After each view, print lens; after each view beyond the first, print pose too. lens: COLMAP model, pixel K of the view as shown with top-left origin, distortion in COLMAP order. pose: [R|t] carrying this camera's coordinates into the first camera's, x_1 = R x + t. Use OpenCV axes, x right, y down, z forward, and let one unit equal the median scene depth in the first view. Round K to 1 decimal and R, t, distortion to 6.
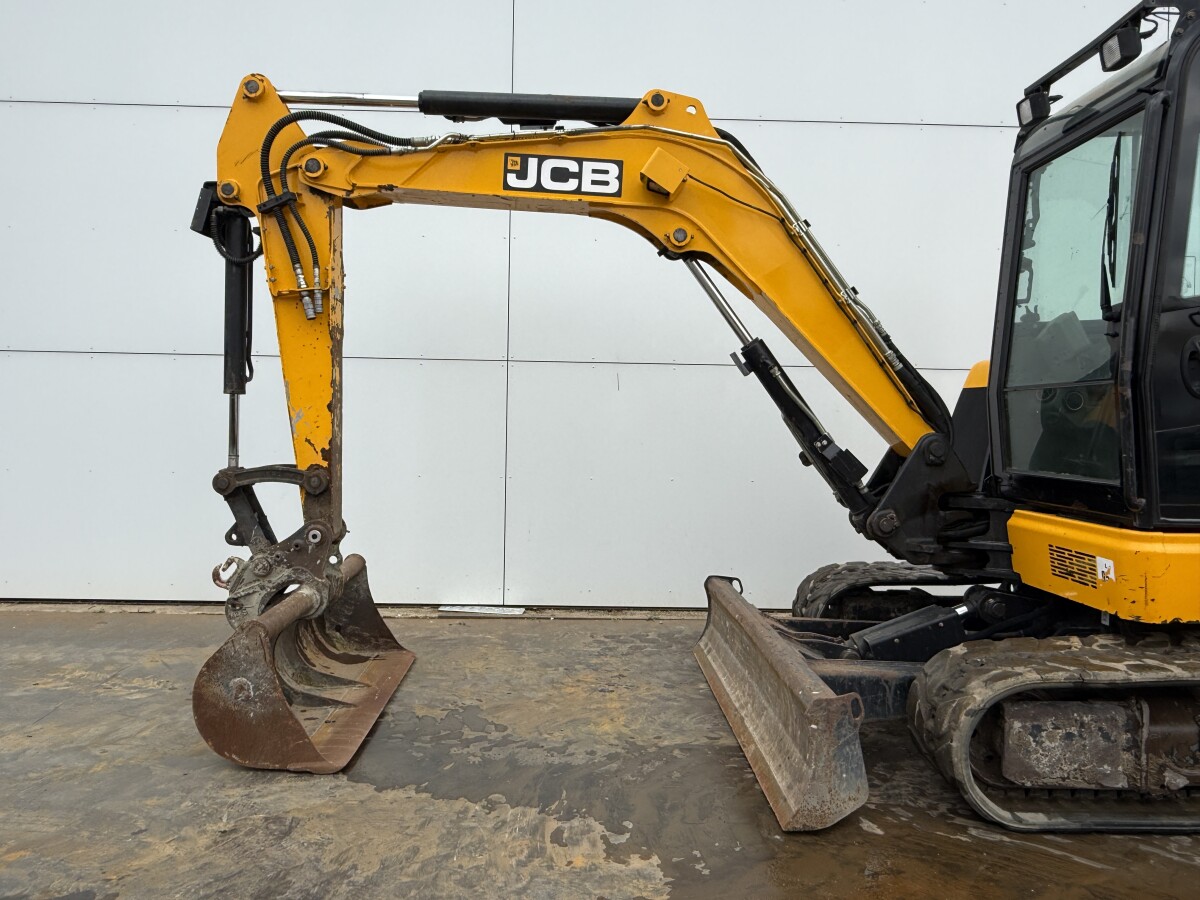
lens RADIAL K [[851.1, 0, 597.6], [0, 851.1, 449.1], [0, 0, 1]] dist [-0.002431, 0.002017]
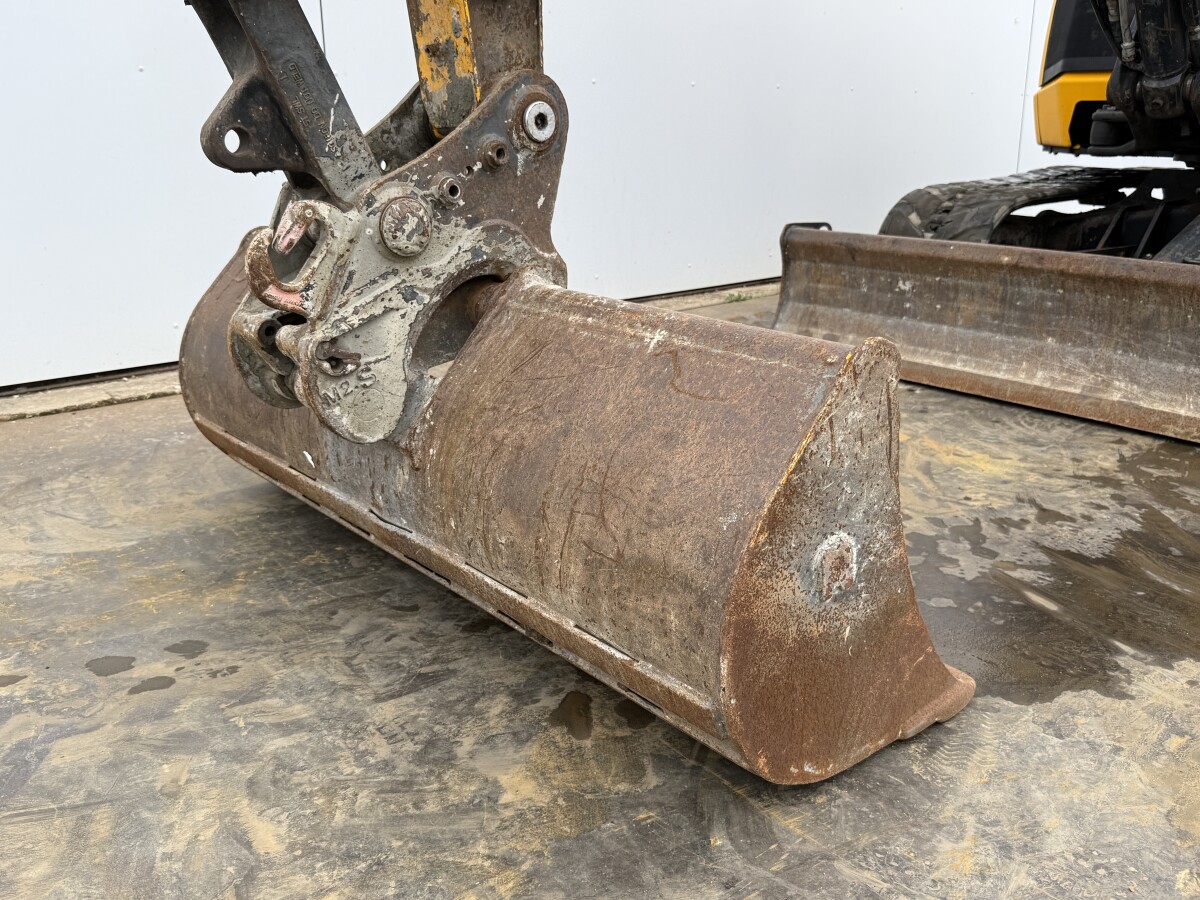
lens RADIAL K [[996.2, 0, 600.0], [0, 996.2, 450.0], [0, 0, 1]] dist [0.130922, -0.293724]
pose [[0.780658, -0.212089, 0.587870, -0.578678], [0.034698, 0.953913, 0.298071, 0.109561], [-0.623995, -0.212294, 0.752039, 0.662211]]
